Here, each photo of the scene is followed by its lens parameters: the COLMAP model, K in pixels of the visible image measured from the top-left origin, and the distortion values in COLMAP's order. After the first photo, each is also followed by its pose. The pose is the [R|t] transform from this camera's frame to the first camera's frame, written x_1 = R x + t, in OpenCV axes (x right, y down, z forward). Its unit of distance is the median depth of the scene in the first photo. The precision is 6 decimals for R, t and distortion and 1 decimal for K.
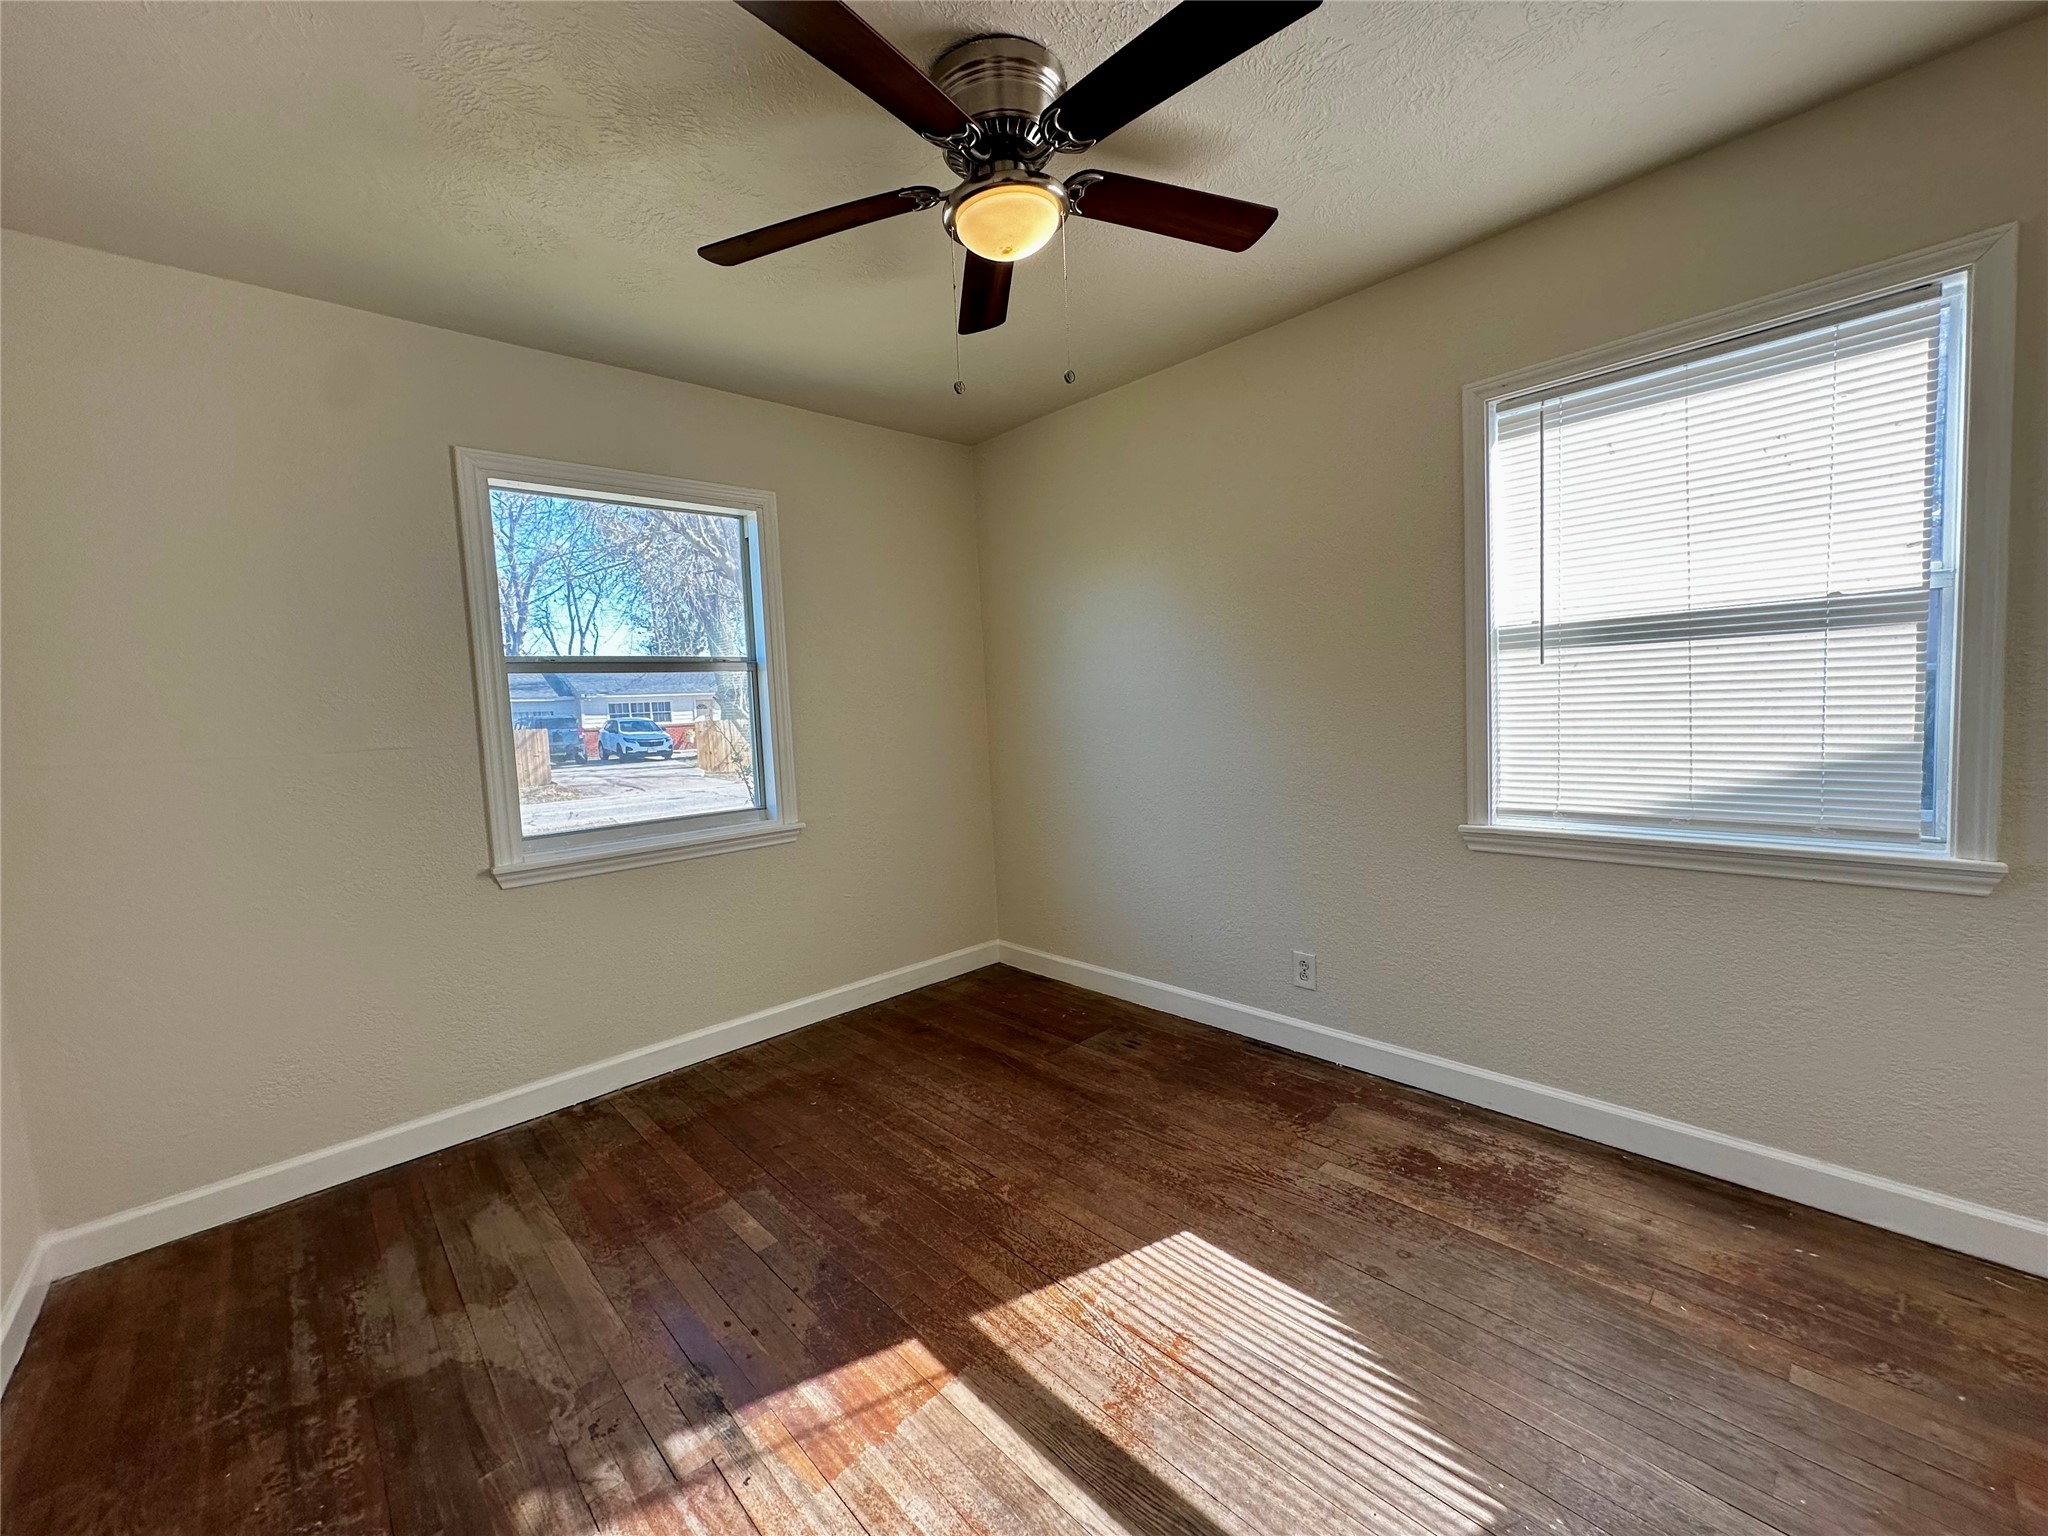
lens RADIAL K [[815.7, 0, 1025.7], [0, 815.7, 764.6], [0, 0, 1]] dist [0.001389, -0.000043]
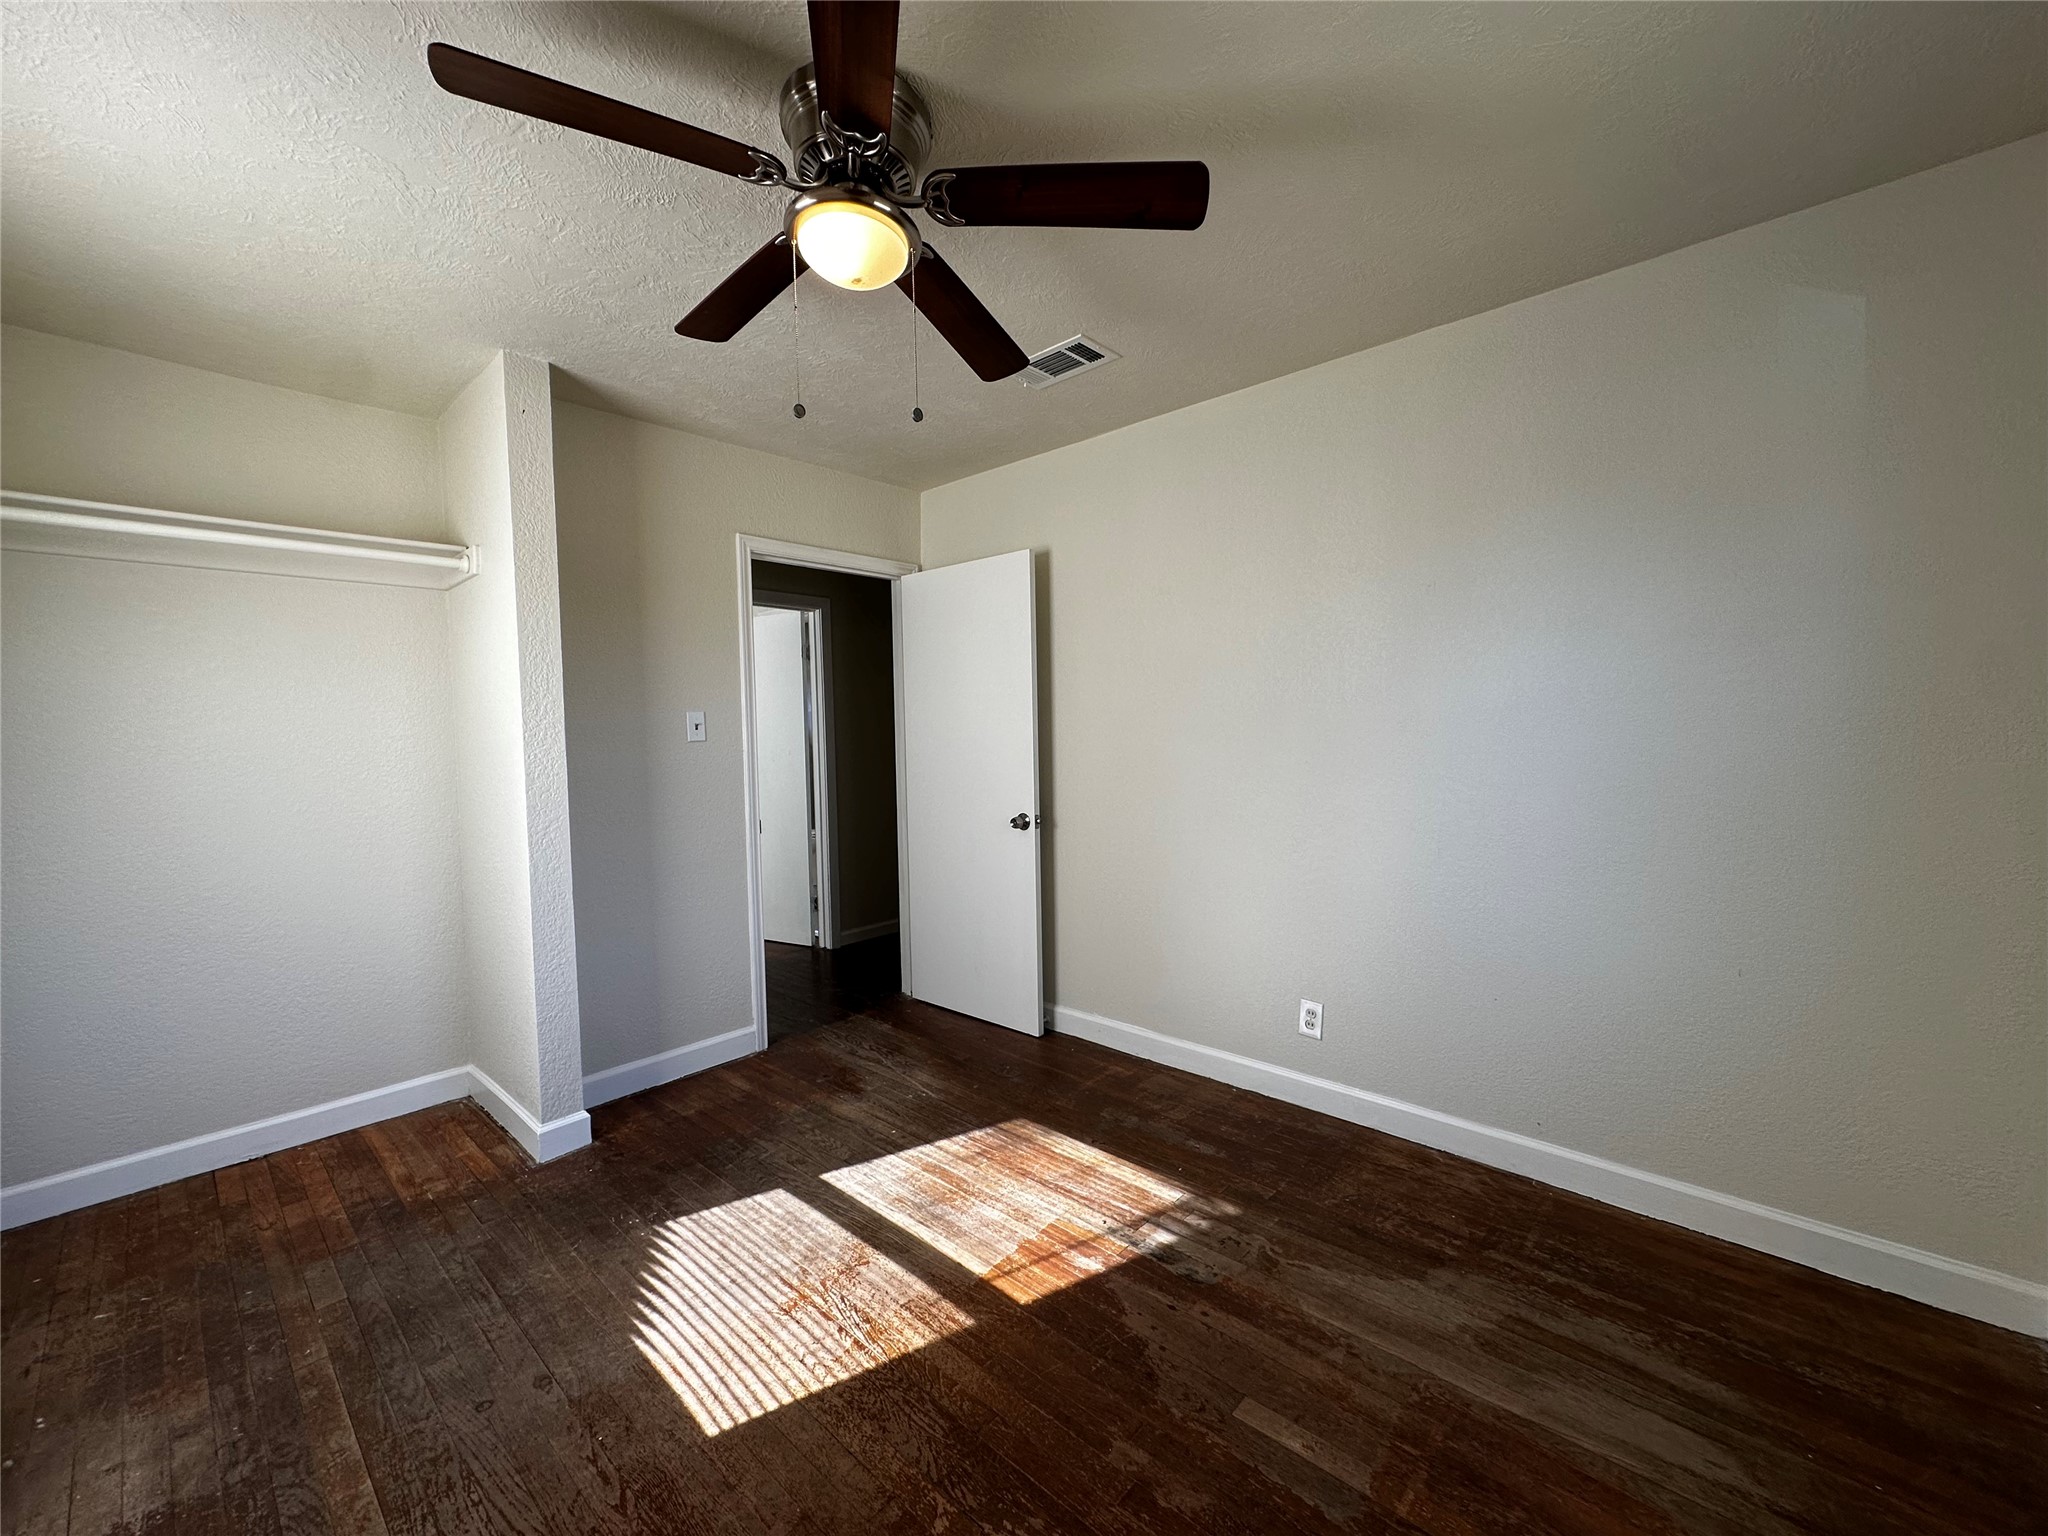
lens RADIAL K [[815.7, 0, 1022.7], [0, 815.7, 768.3], [0, 0, 1]] dist [0.001389, -0.000043]
pose [[-0.995143, 0.069573, -0.069649, -0.108953], [0.060598, 0.990483, 0.123573, -0.168070], [0.077583, 0.118752, -0.989888, 2.016628]]
